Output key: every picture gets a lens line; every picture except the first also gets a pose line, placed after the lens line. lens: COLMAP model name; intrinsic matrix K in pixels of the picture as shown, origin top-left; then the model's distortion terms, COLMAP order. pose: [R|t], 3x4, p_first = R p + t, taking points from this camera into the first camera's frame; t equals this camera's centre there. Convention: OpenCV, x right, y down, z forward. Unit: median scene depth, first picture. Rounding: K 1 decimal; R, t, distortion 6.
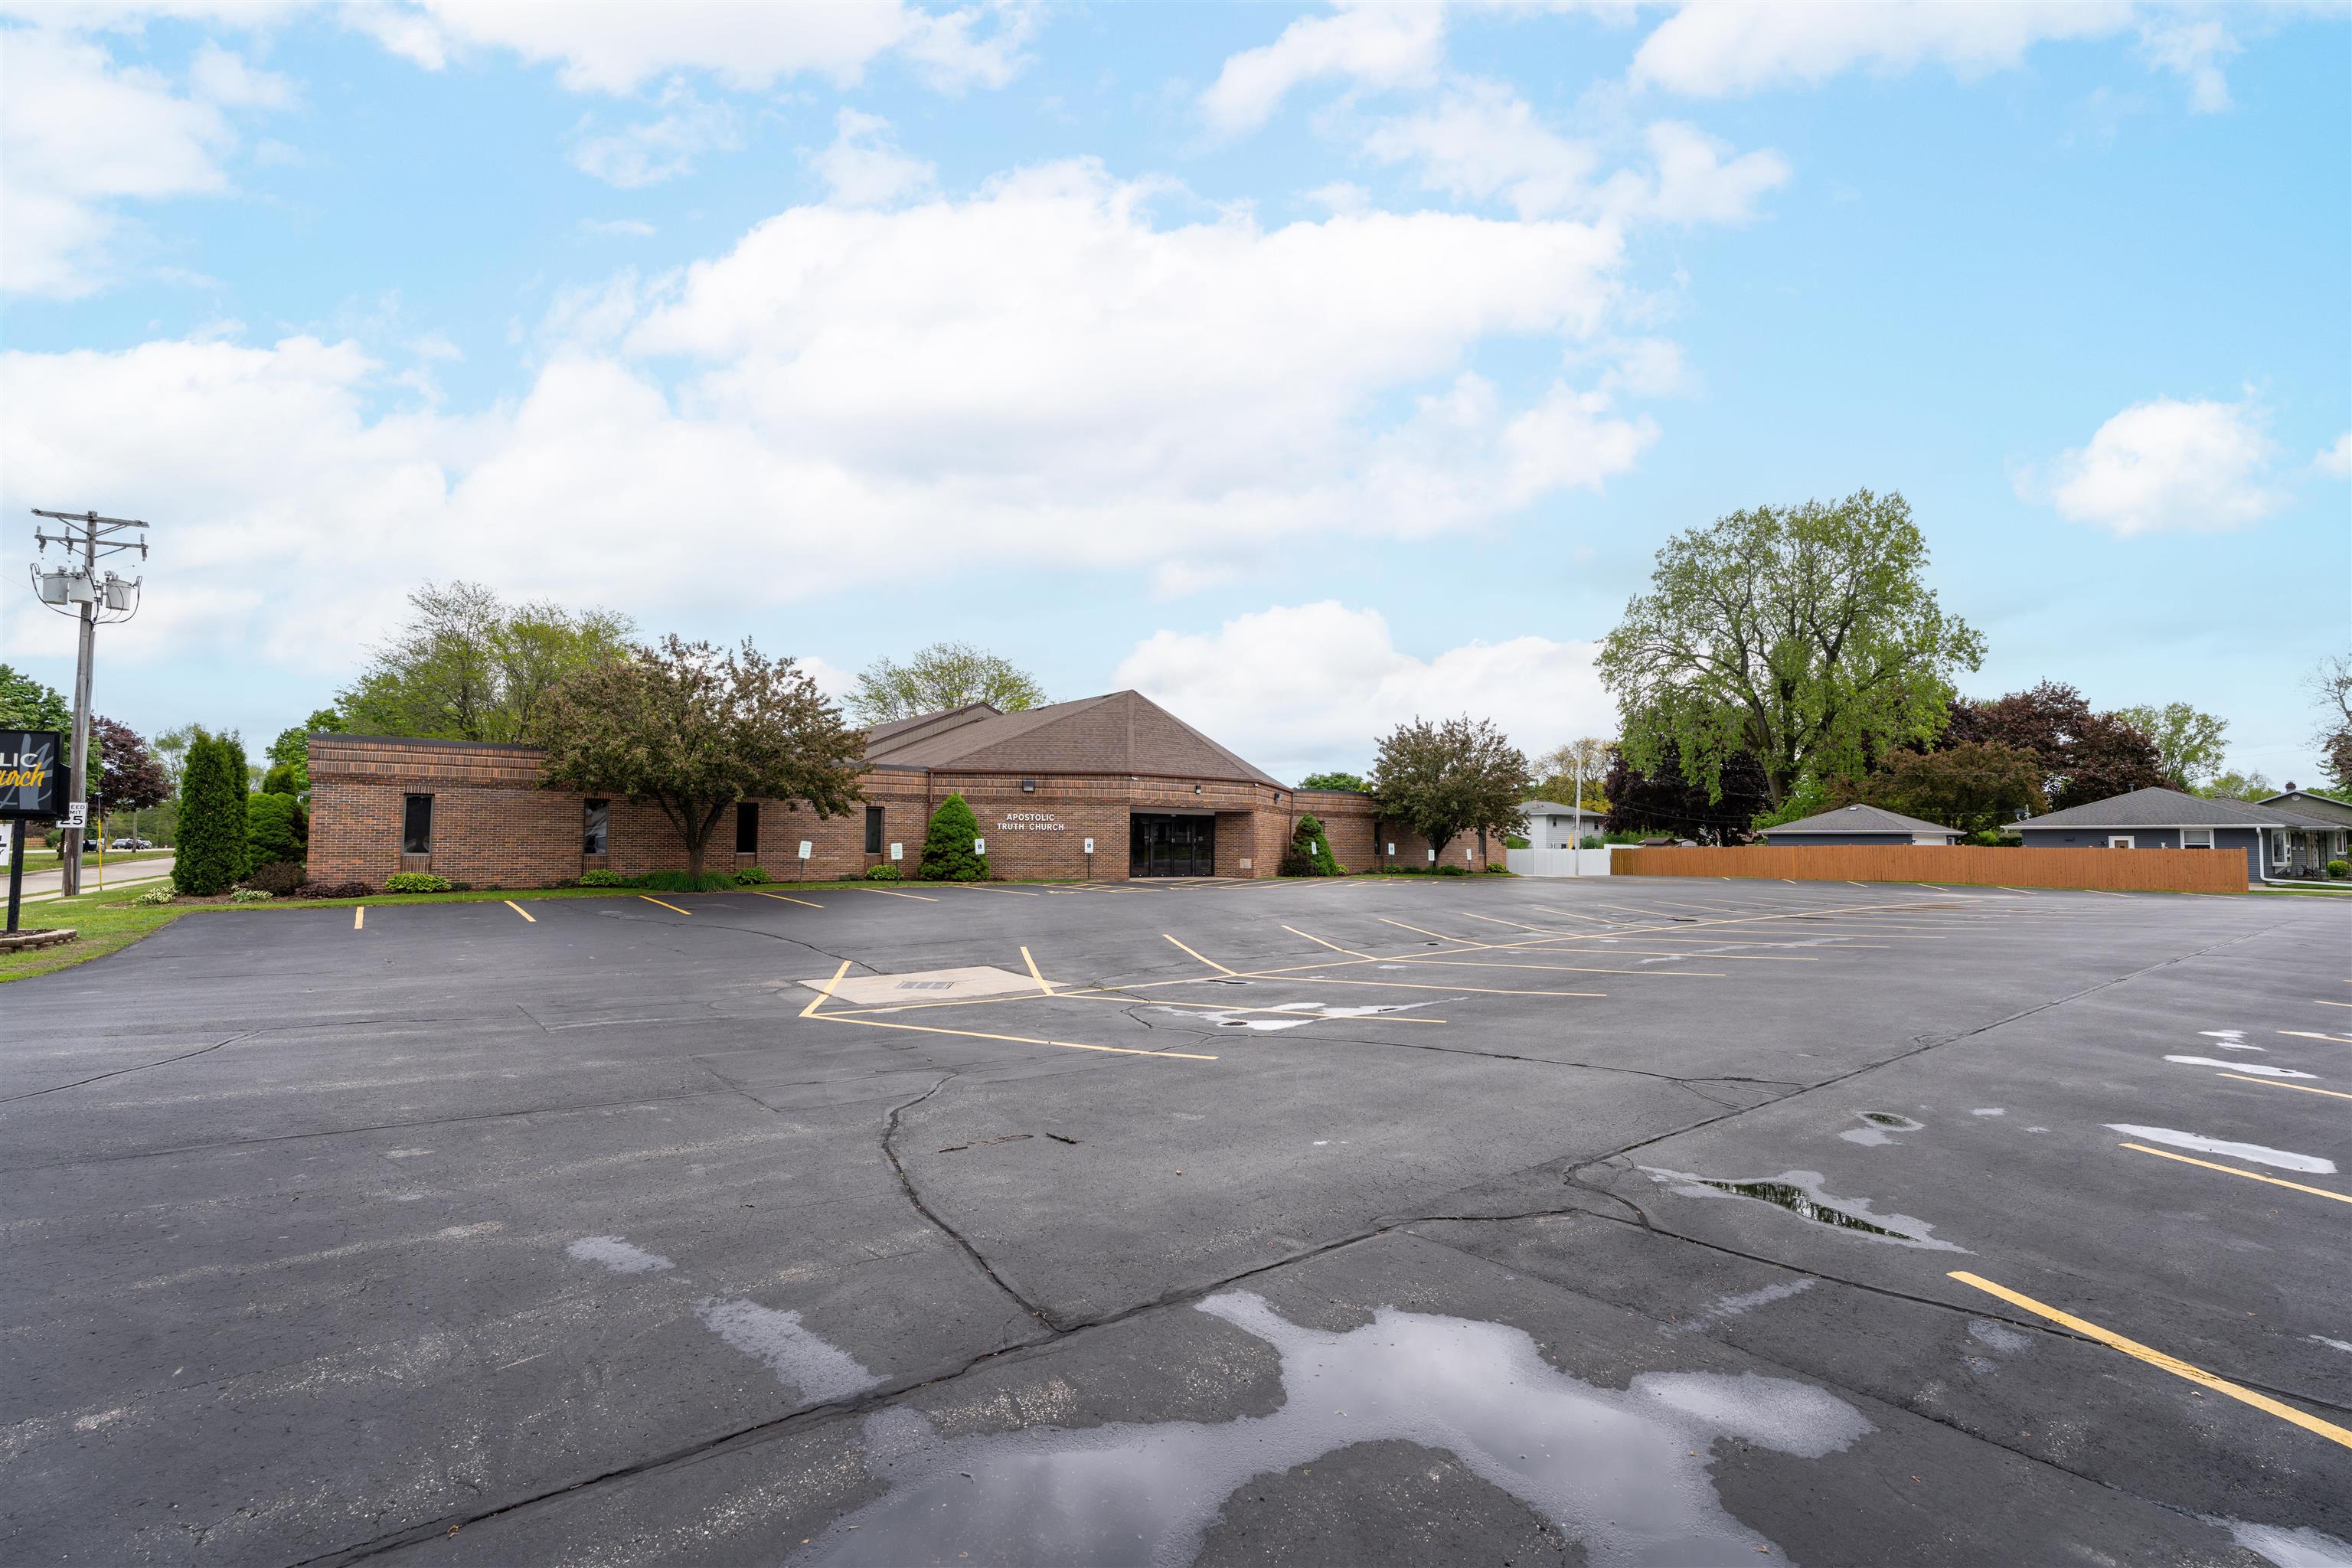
lens RADIAL K [[1070.3, 0, 1175.1], [0, 1070.3, 777.3], [0, 0, 1]] dist [-0.002559, -0.000179]
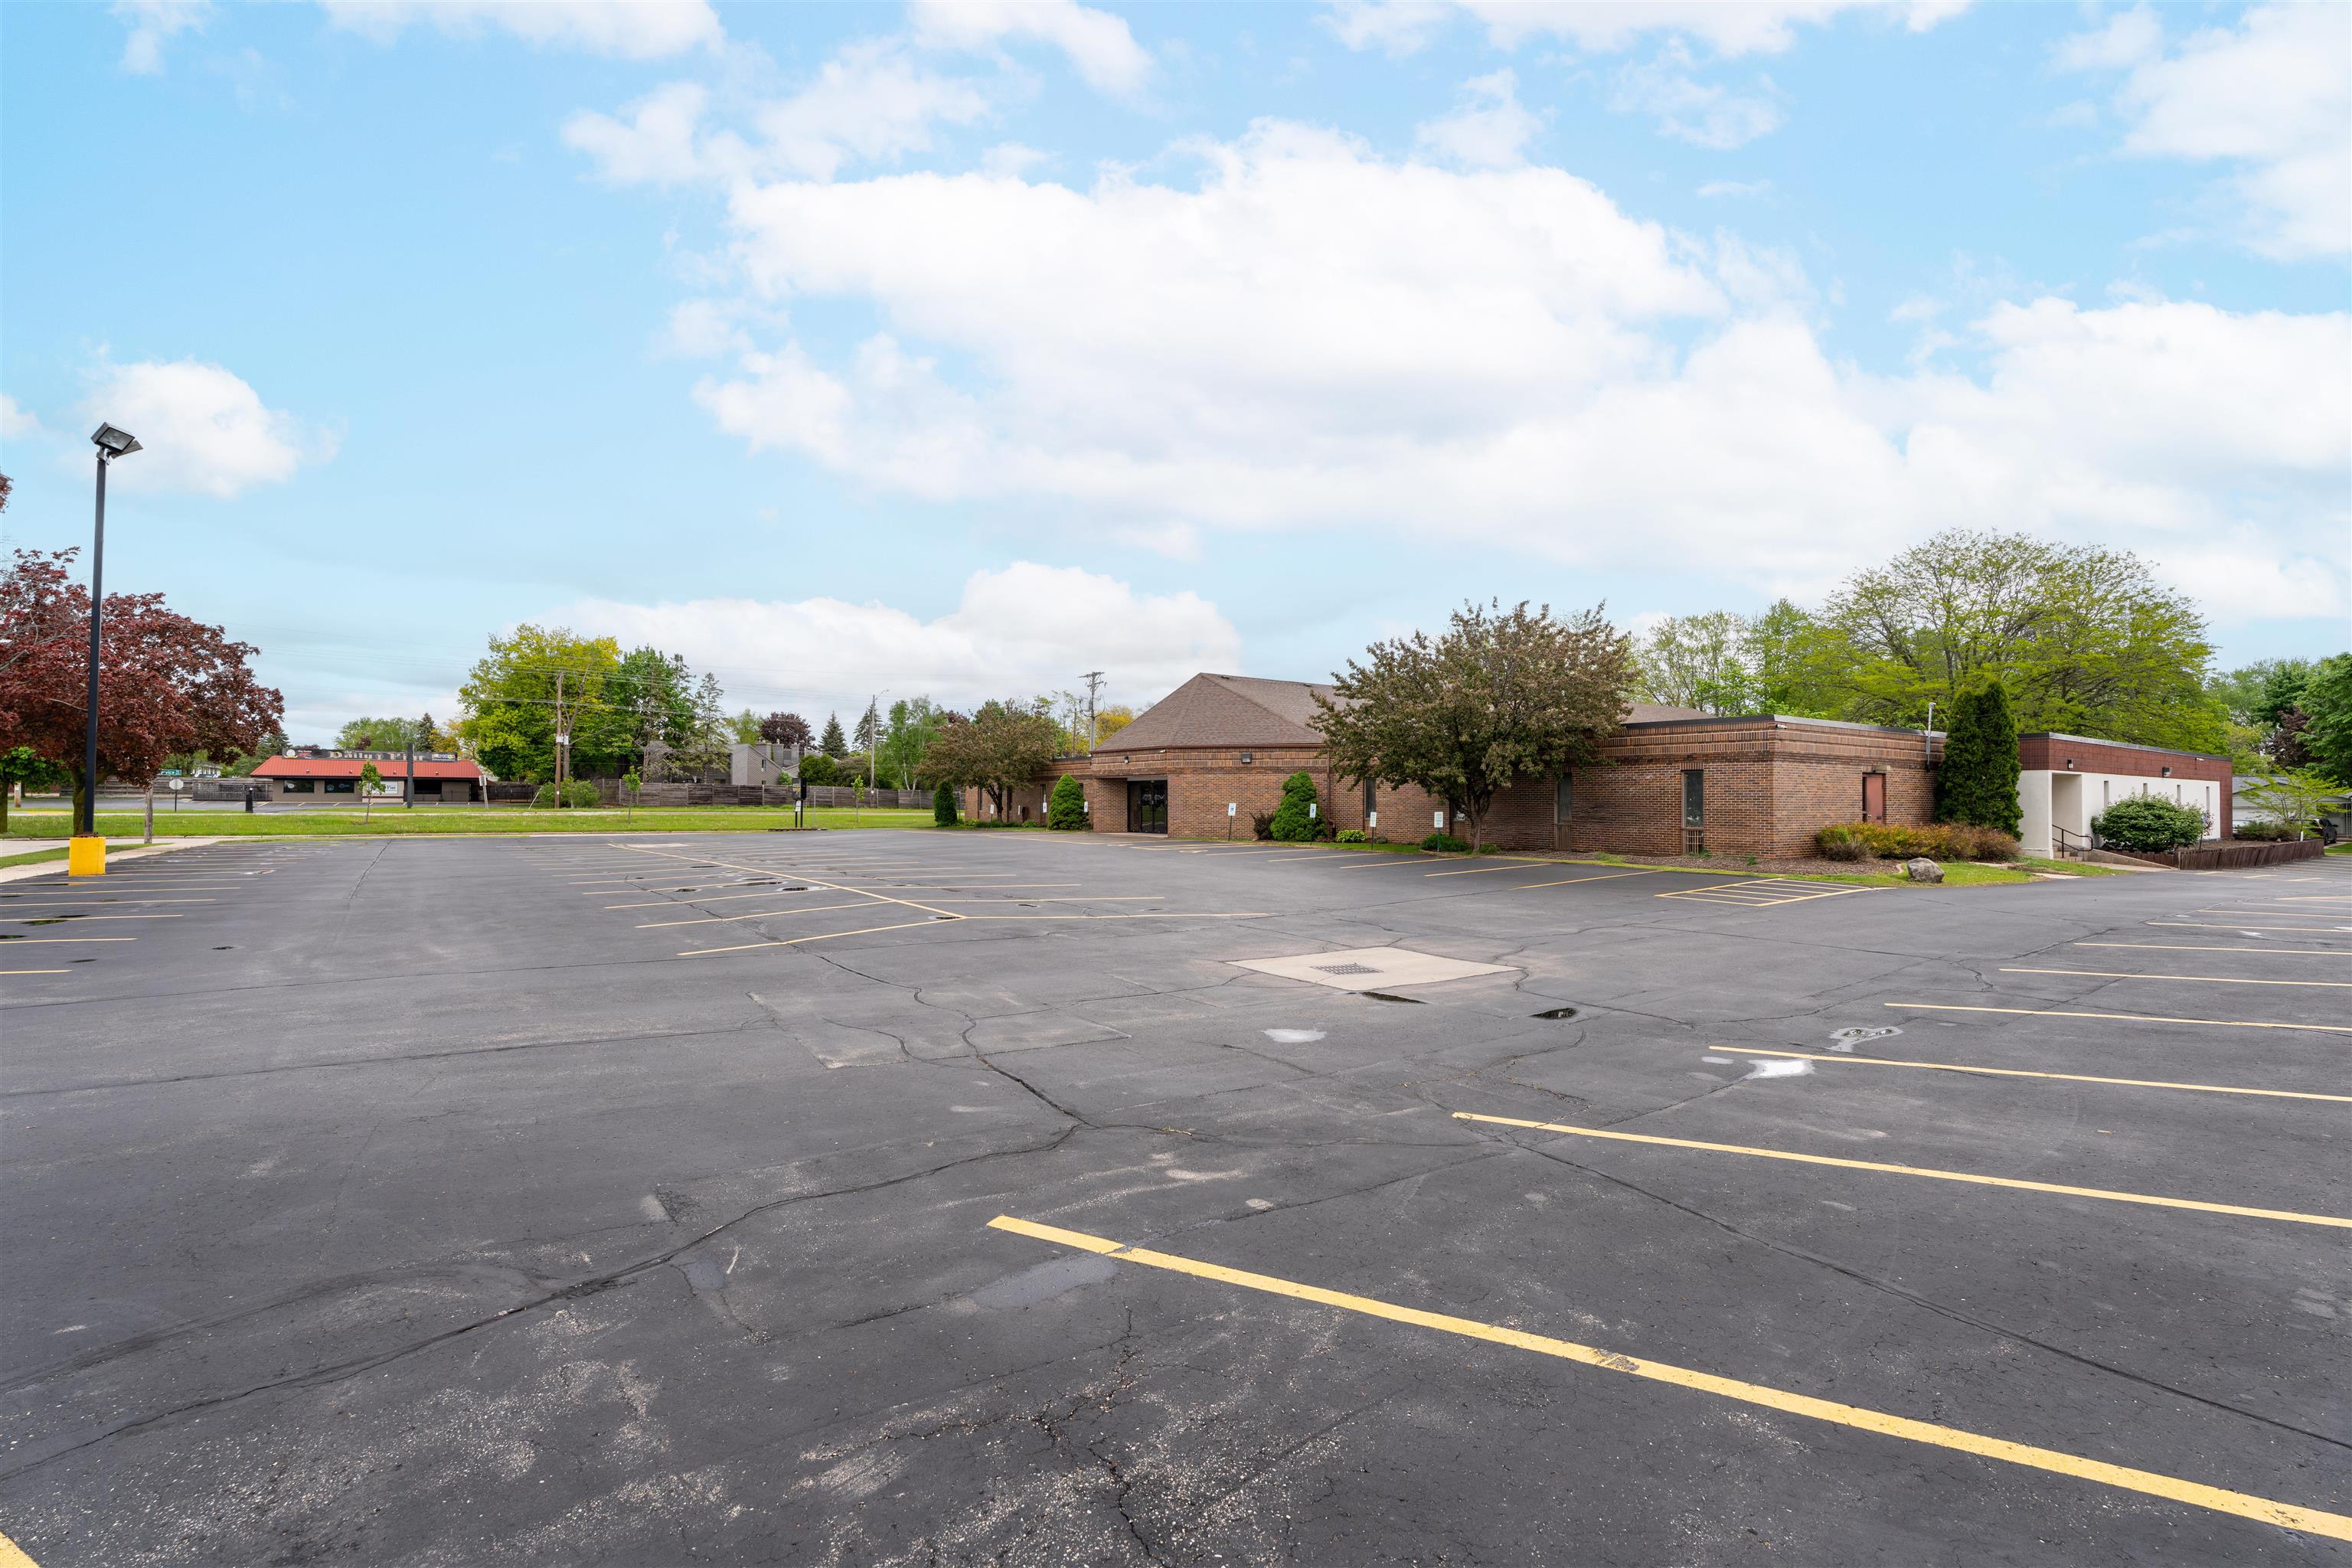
lens RADIAL K [[1070.3, 0, 1174.4], [0, 1070.3, 794.1], [0, 0, 1]] dist [-0.002559, -0.000179]
pose [[-0.015290, -0.022646, -0.999627, 1.446738], [0.053611, 0.998287, -0.023436, 0.098819], [0.998445, -0.053949, -0.014049, 1.318477]]
